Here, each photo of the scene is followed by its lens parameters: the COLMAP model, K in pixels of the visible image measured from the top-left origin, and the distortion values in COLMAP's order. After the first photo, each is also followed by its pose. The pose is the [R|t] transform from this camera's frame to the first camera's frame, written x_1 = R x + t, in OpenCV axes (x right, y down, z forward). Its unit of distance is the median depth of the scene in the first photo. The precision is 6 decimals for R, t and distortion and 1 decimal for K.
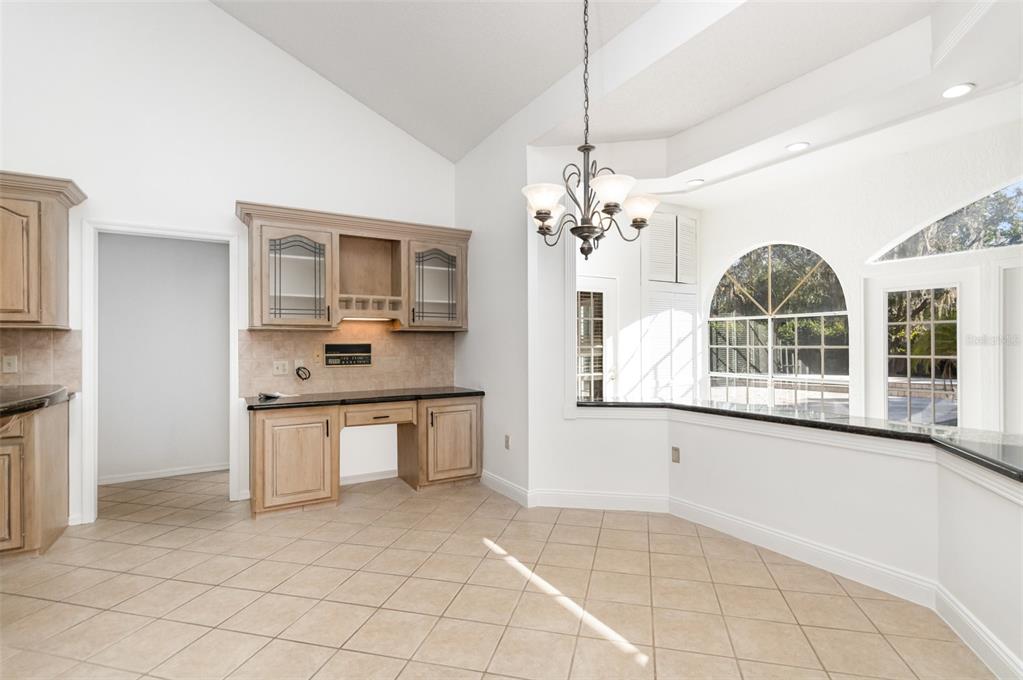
lens RADIAL K [[488.8, 0, 517.3], [0, 488.8, 338.1], [0, 0, 1]] dist [0.011187, -0.001128]
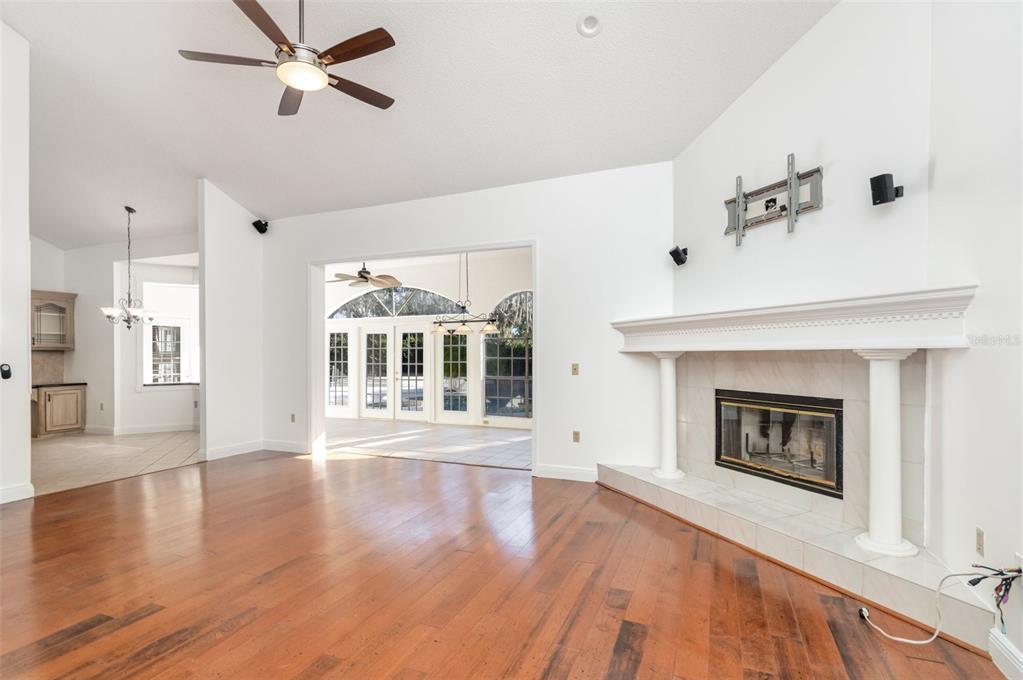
lens RADIAL K [[488.8, 0, 514.2], [0, 488.8, 352.3], [0, 0, 1]] dist [0.011187, -0.001128]
pose [[0.797357, 0.002555, 0.603502, 0.086356], [0.001368, 0.999981, -0.006041, 0.006872], [-0.603506, 0.005642, 0.797338, -1.314507]]
